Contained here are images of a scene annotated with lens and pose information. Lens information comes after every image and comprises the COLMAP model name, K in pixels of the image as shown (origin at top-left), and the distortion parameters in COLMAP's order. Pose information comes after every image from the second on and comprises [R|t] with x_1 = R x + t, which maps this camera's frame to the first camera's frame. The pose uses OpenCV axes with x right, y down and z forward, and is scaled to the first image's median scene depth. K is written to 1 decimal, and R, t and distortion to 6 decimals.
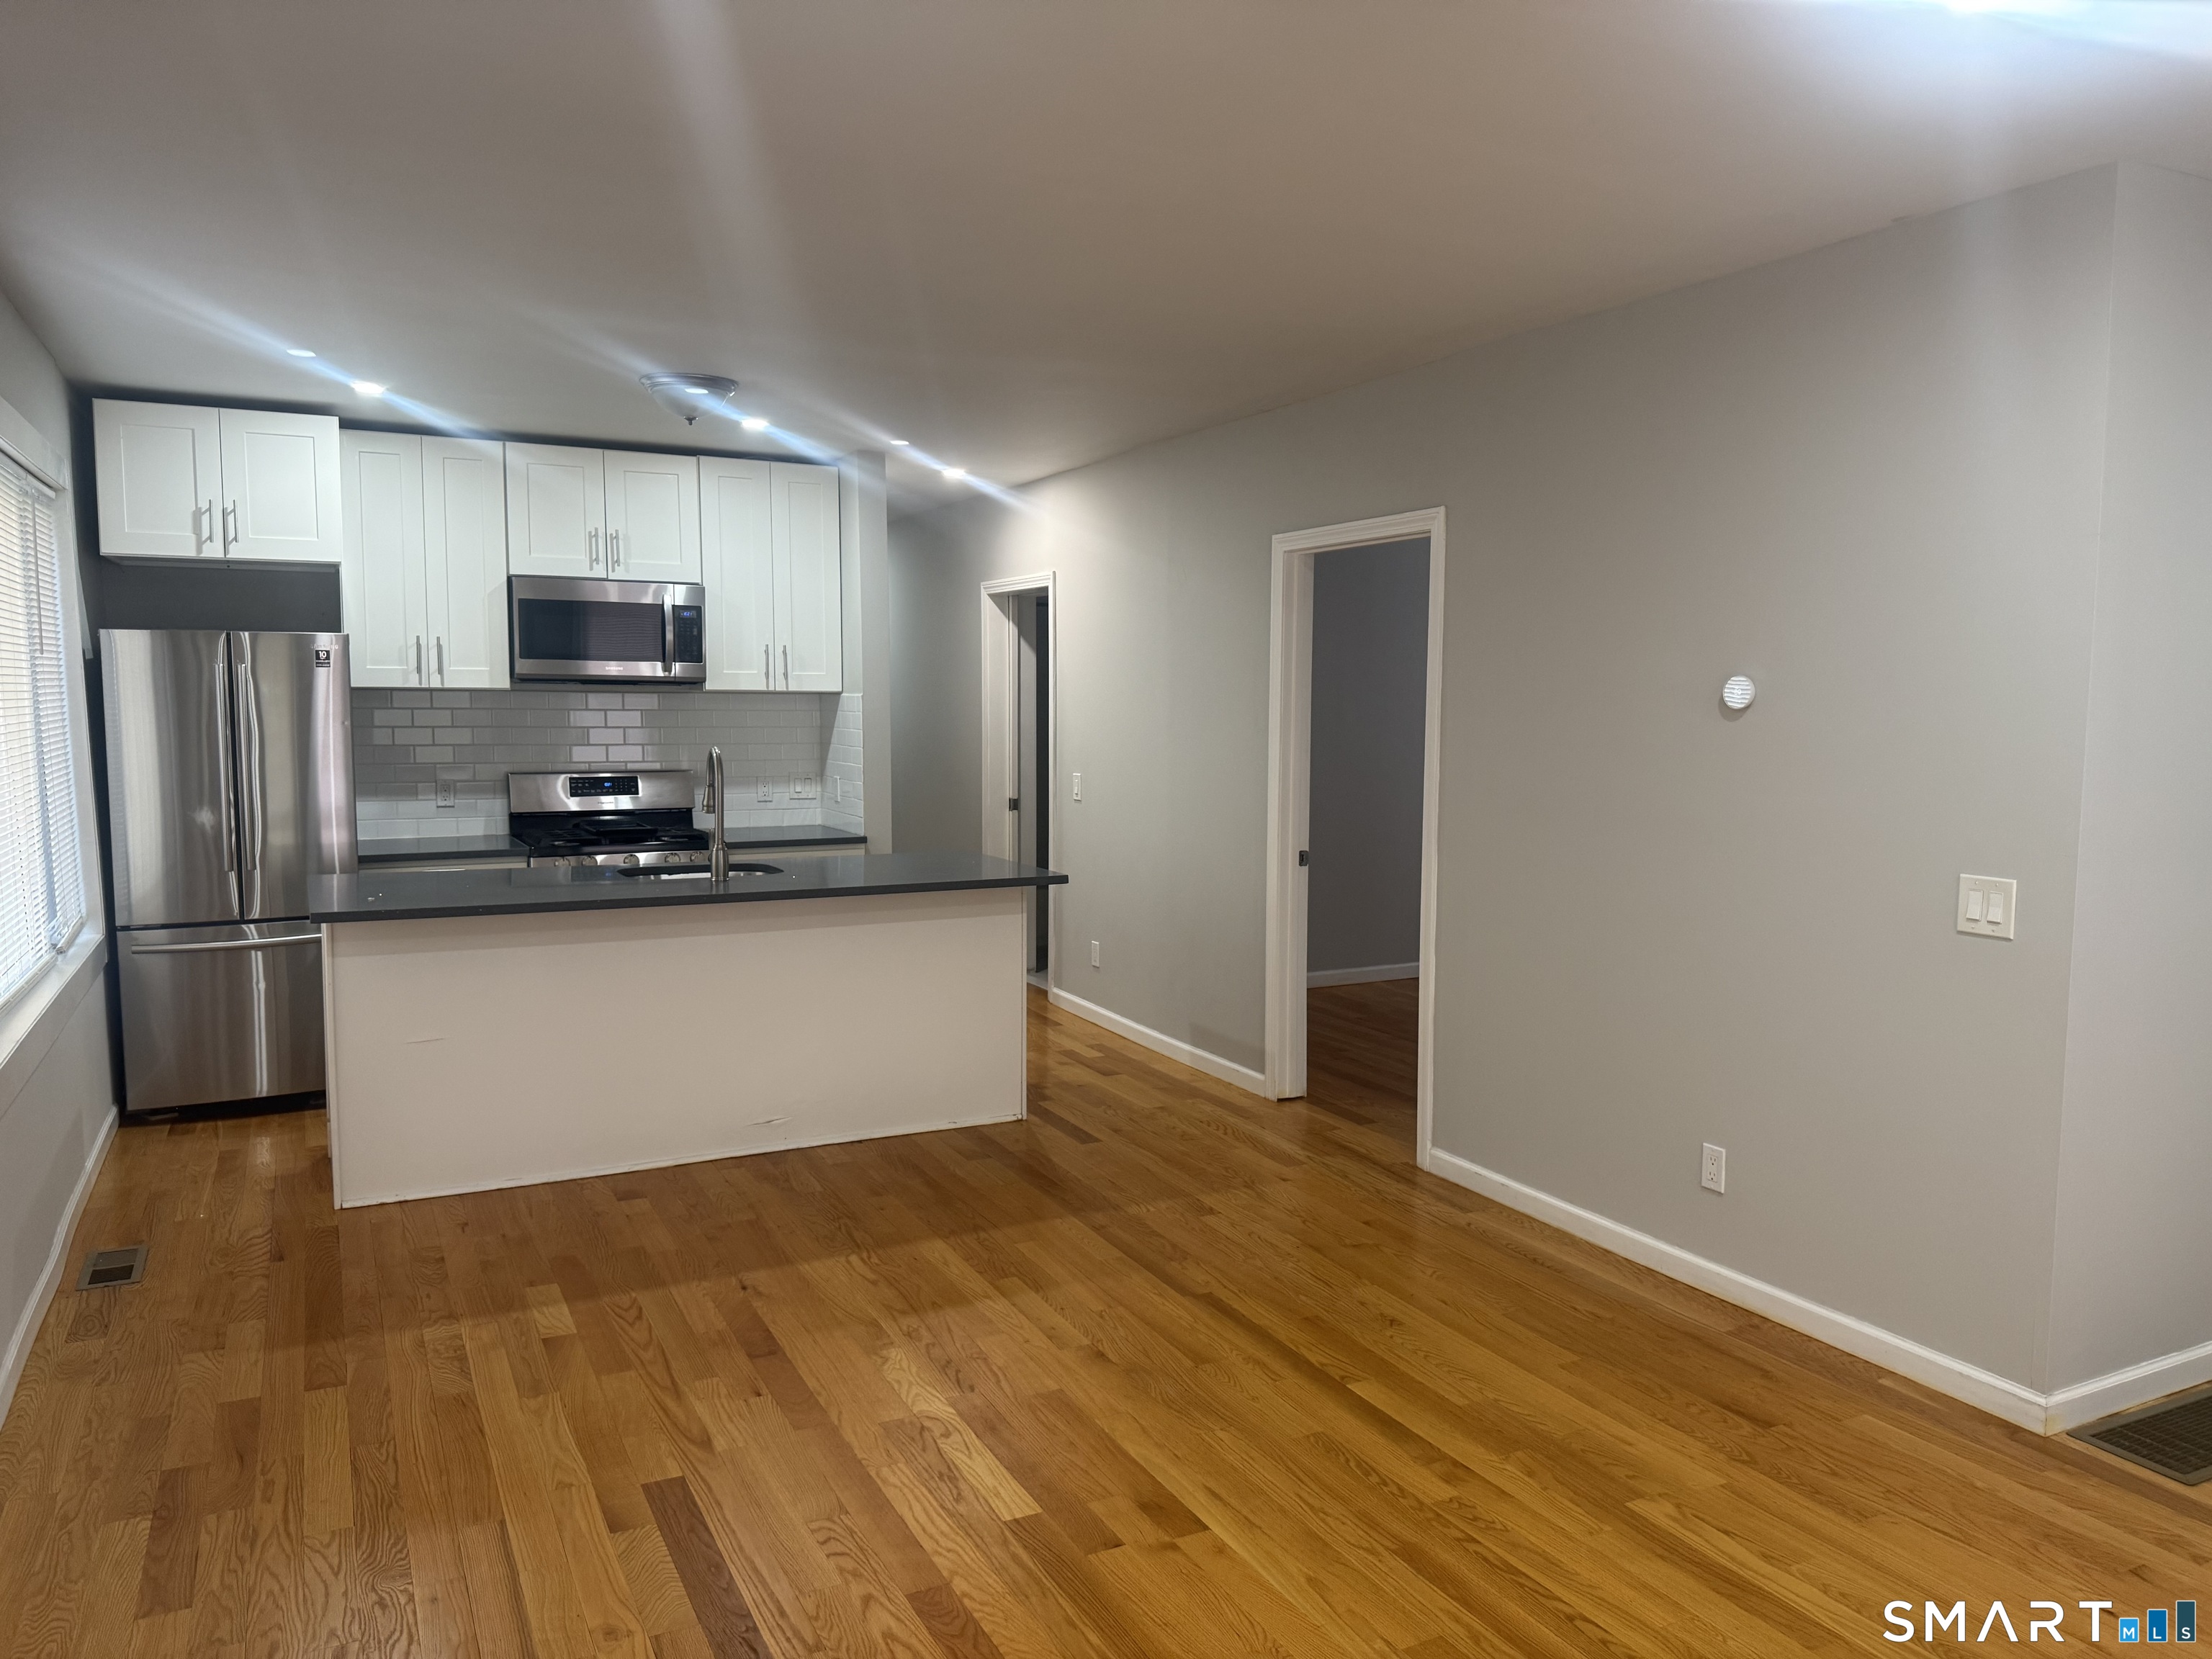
lens RADIAL K [[1576.5, 0, 1099.4], [0, 1576.5, 837.1], [0, 0, 1]] dist [0.083091, -0.087702]
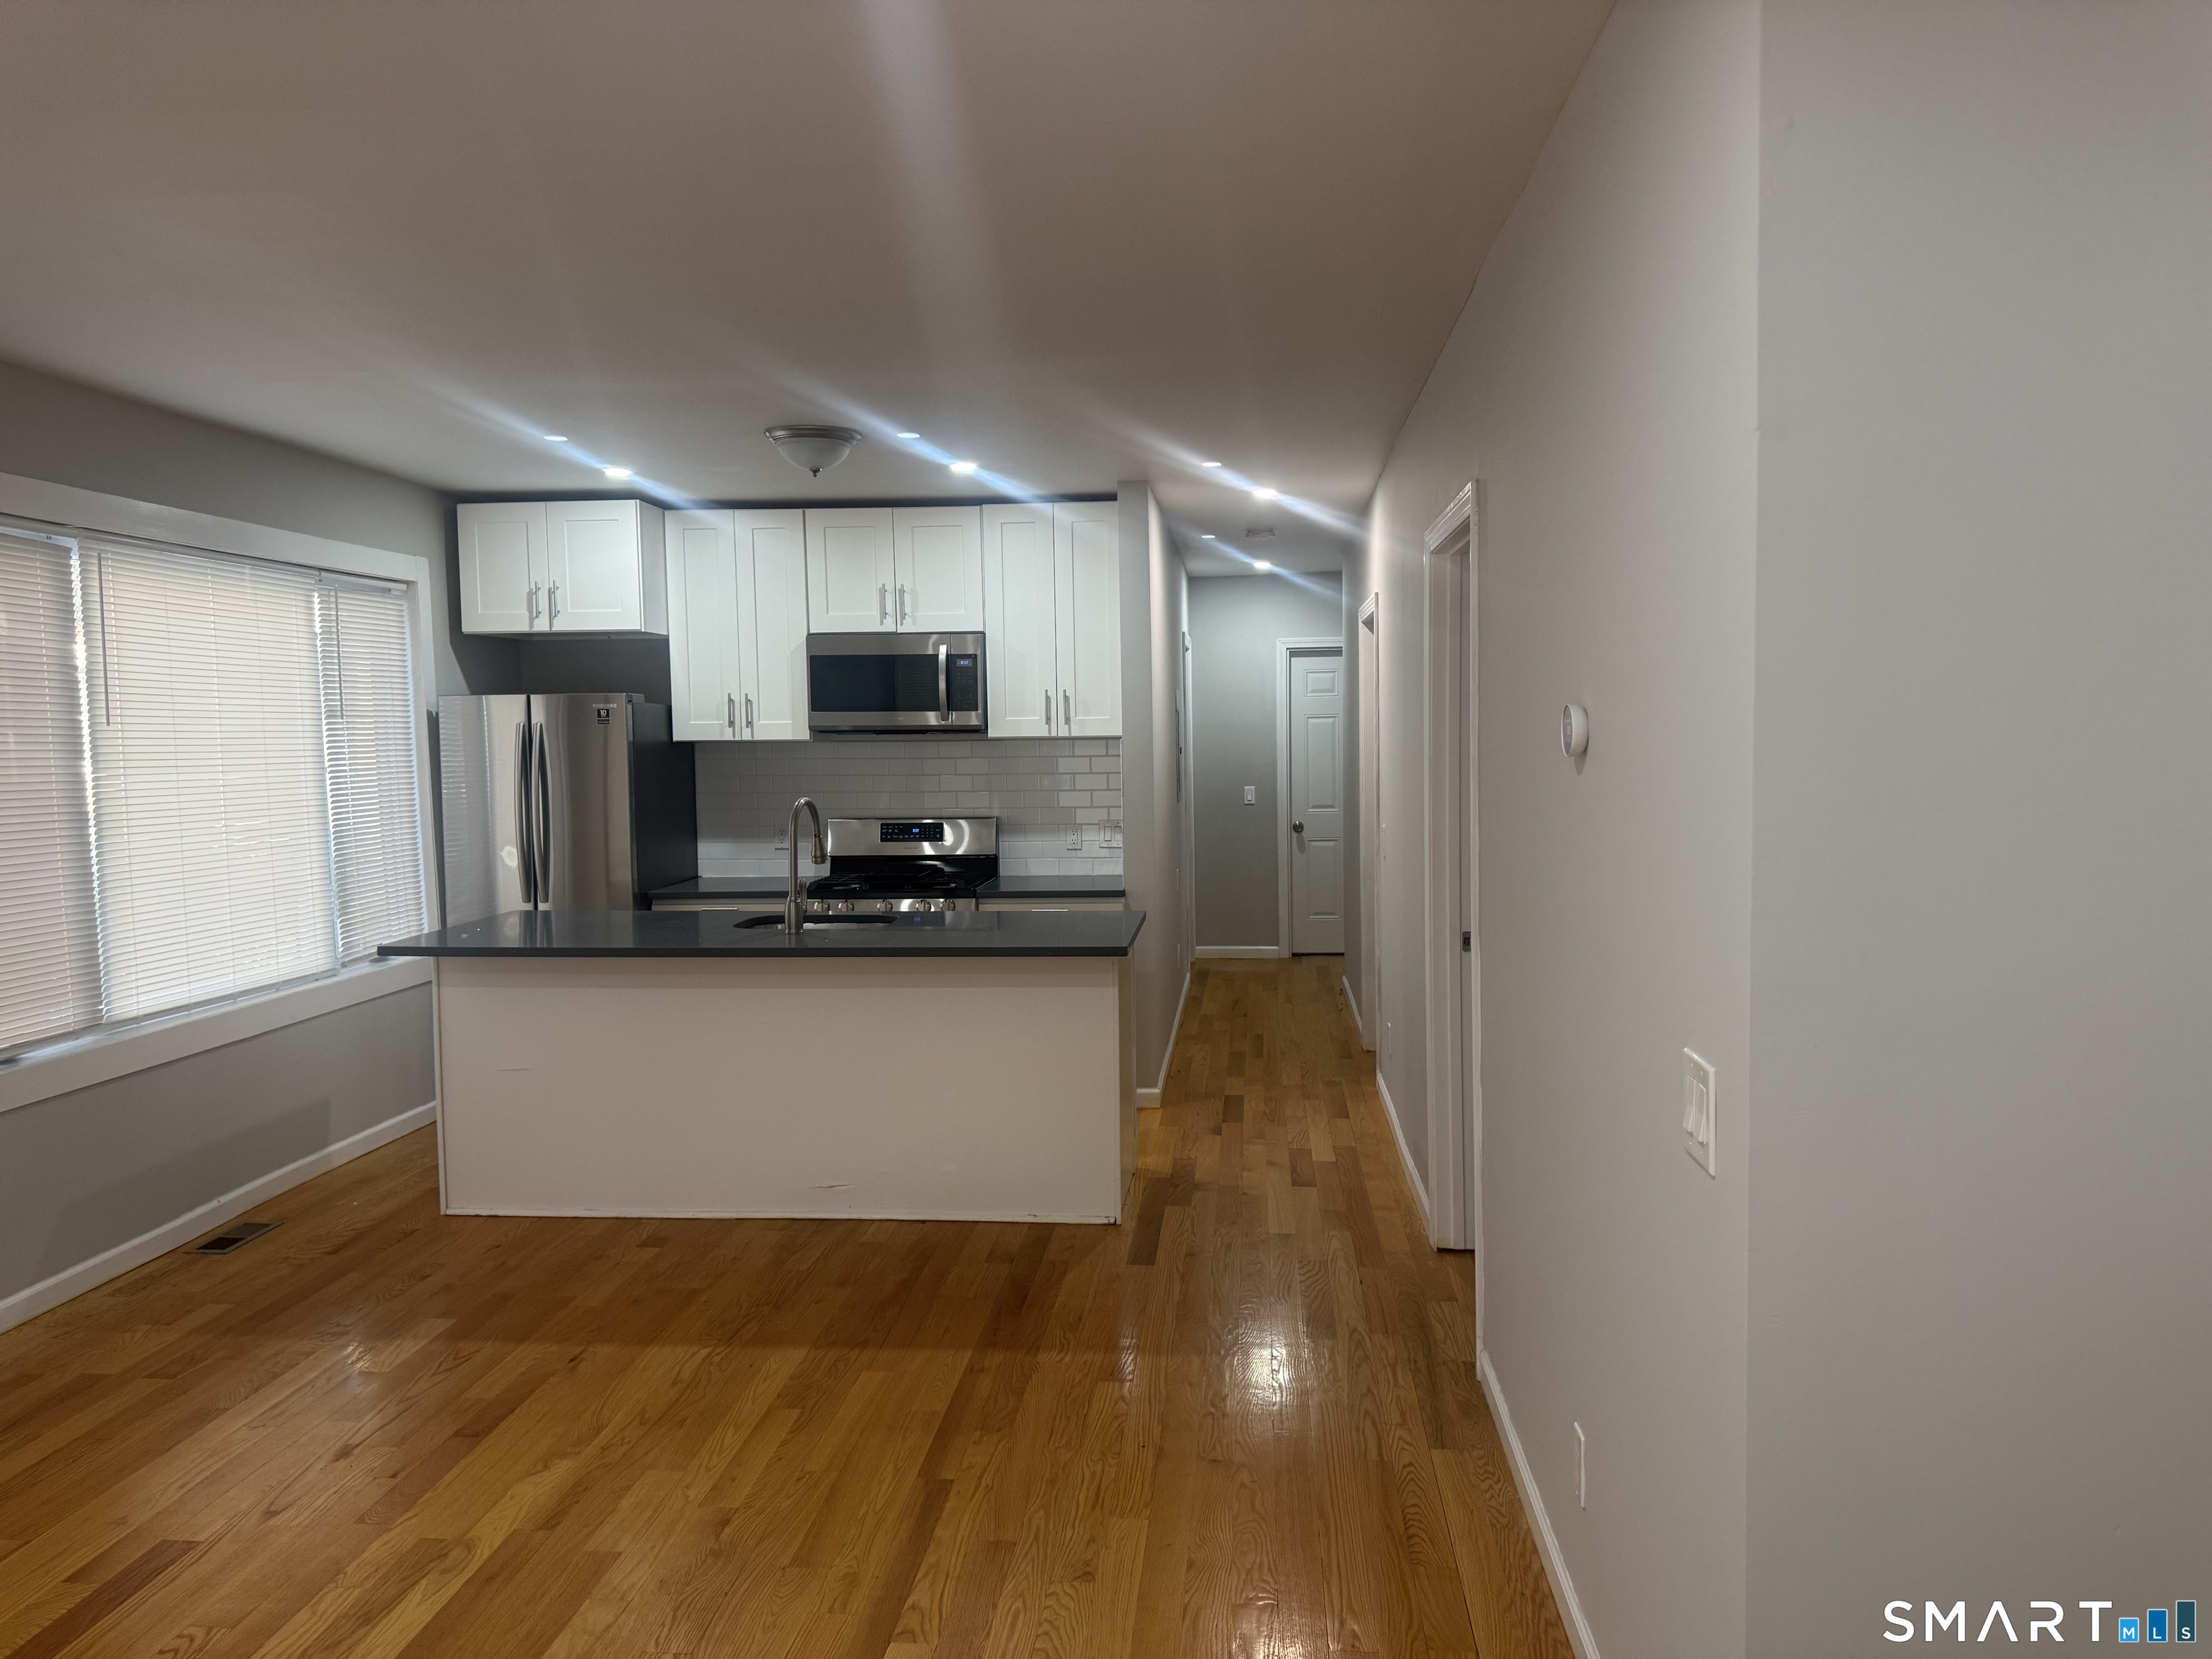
lens RADIAL K [[1576.5, 0, 1116.2], [0, 1576.5, 830.4], [0, 0, 1]] dist [0.083091, -0.087702]
pose [[0.846114, 0.019045, -0.532661, 0.424416], [-0.034109, 0.999248, -0.018454, -0.023634], [0.531909, 0.033782, 0.846127, 0.257063]]
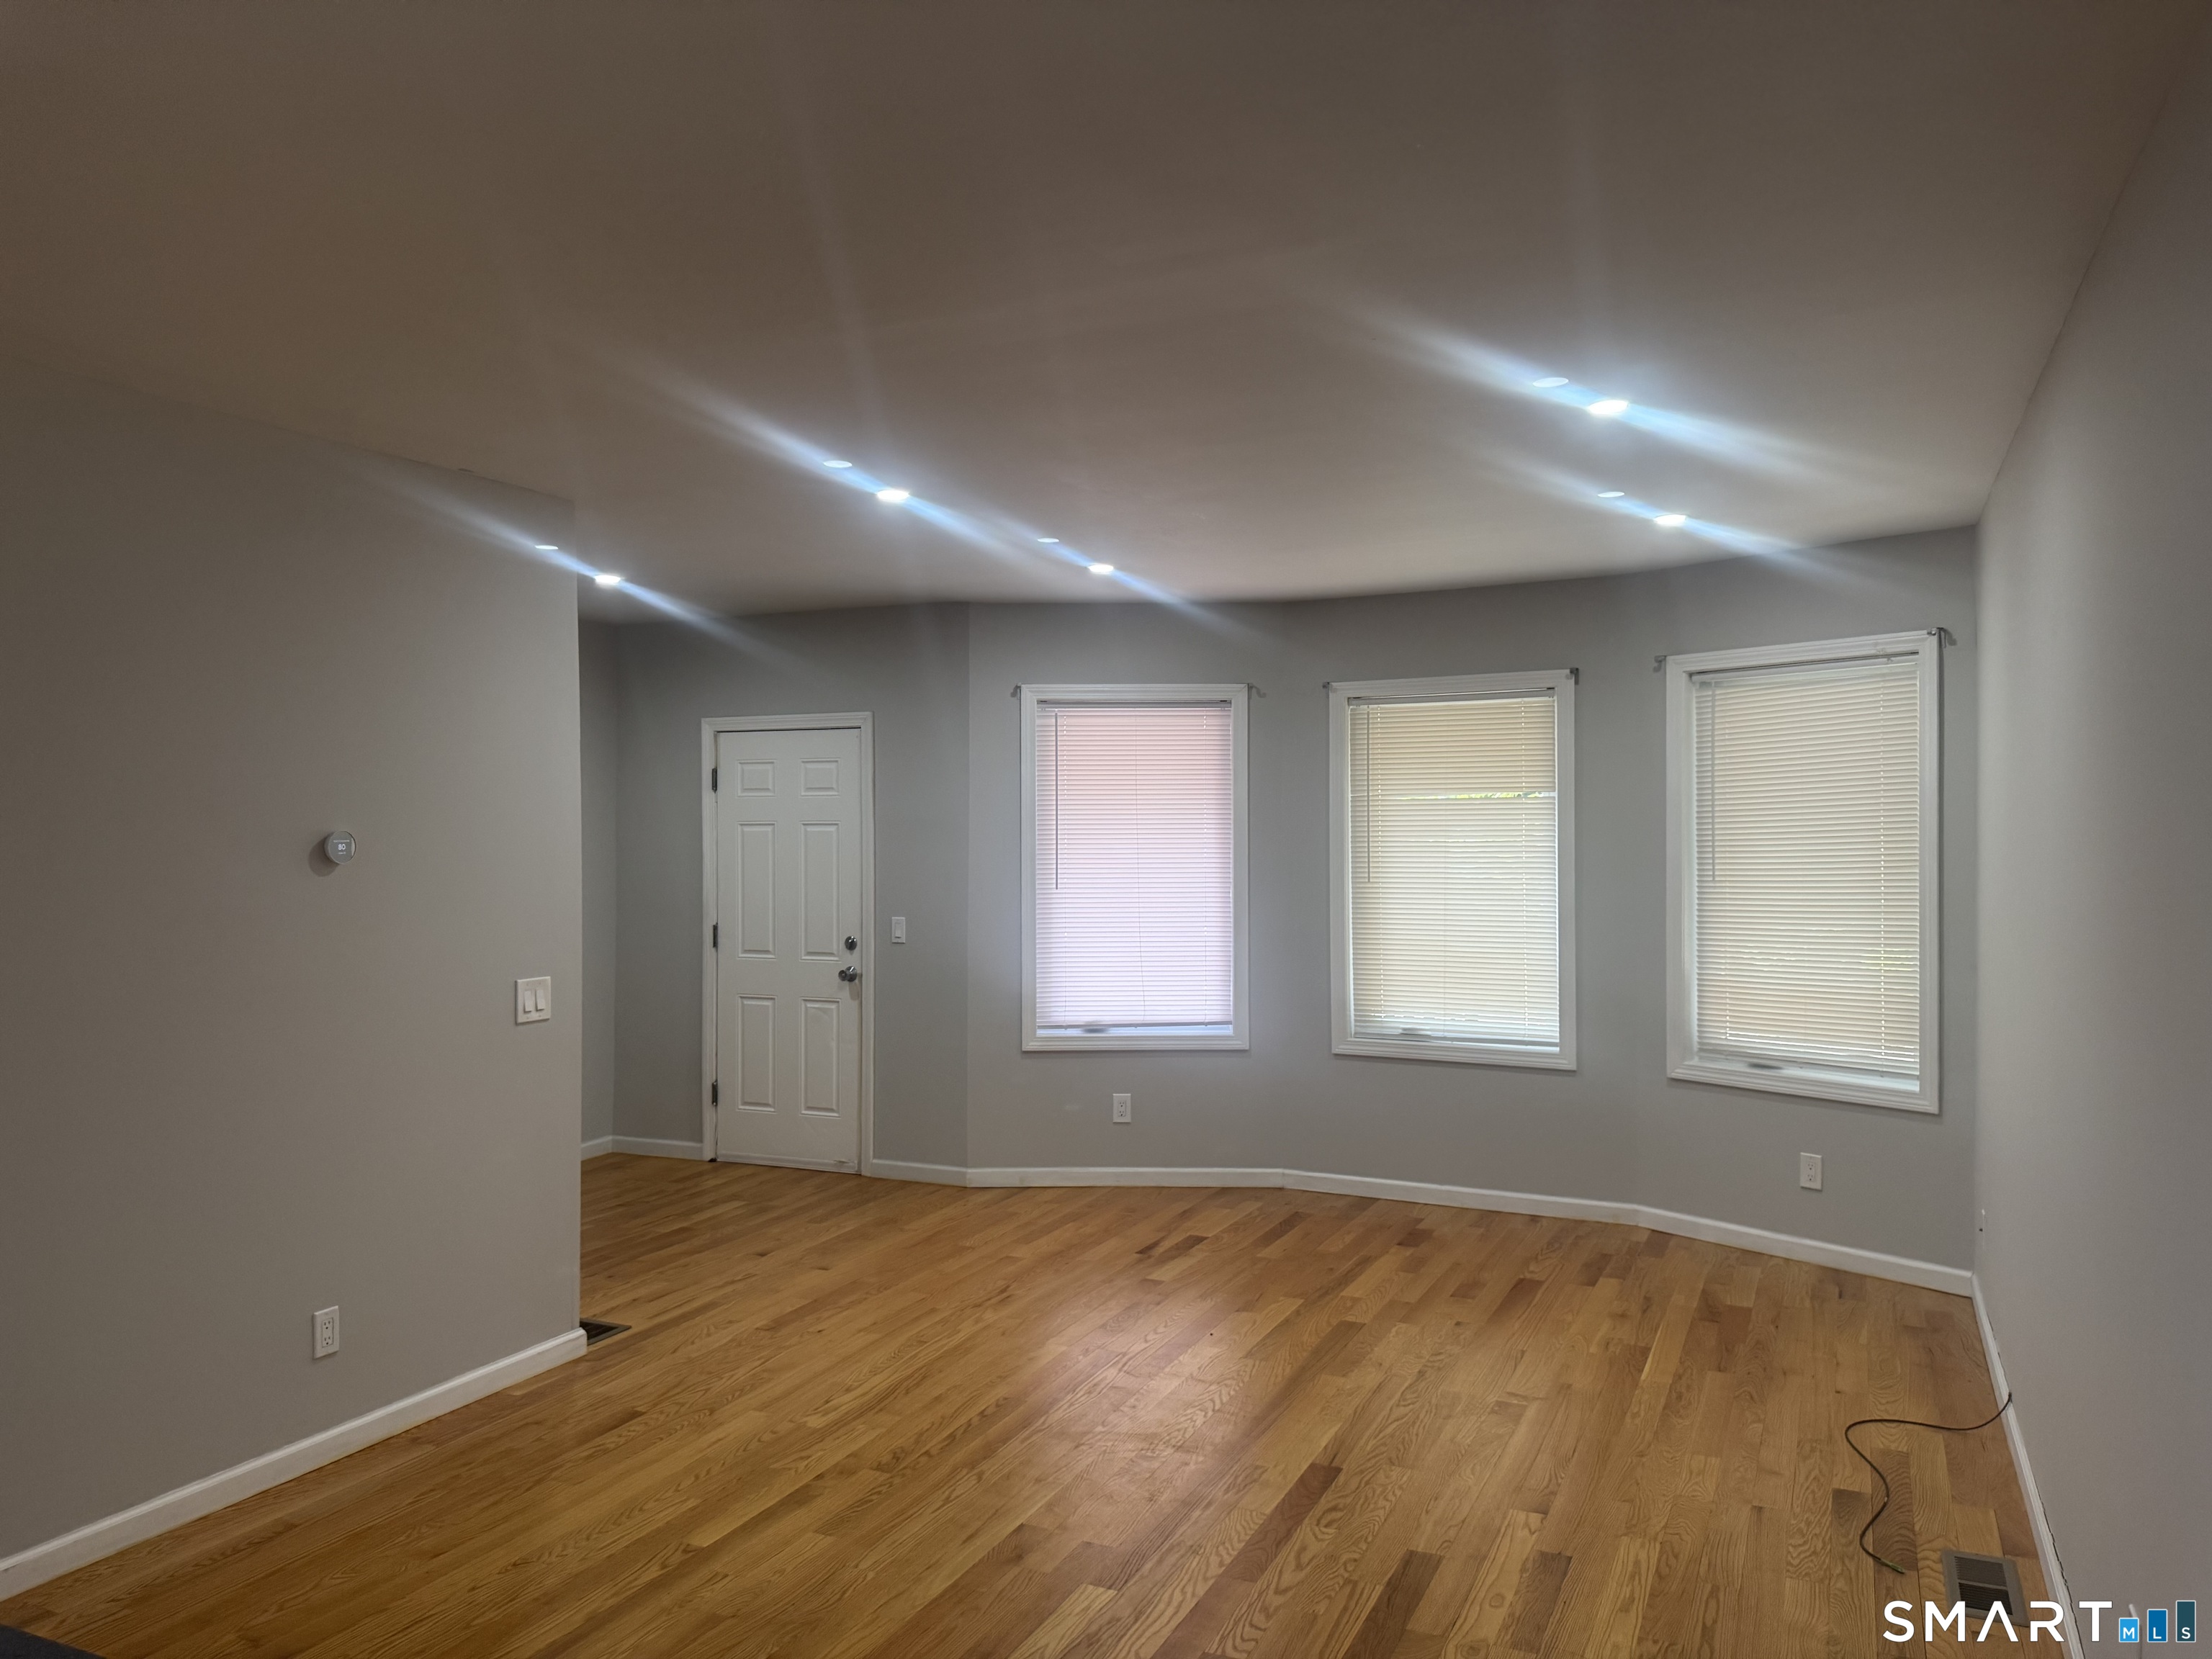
lens RADIAL K [[1576.5, 0, 1098.5], [0, 1576.5, 808.0], [0, 0, 1]] dist [0.083091, -0.087702]
pose [[-0.613551, 0.011549, 0.789571, -0.511633], [0.077237, 0.995976, 0.045451, -0.090091], [-0.785869, 0.088870, -0.611974, 0.898617]]
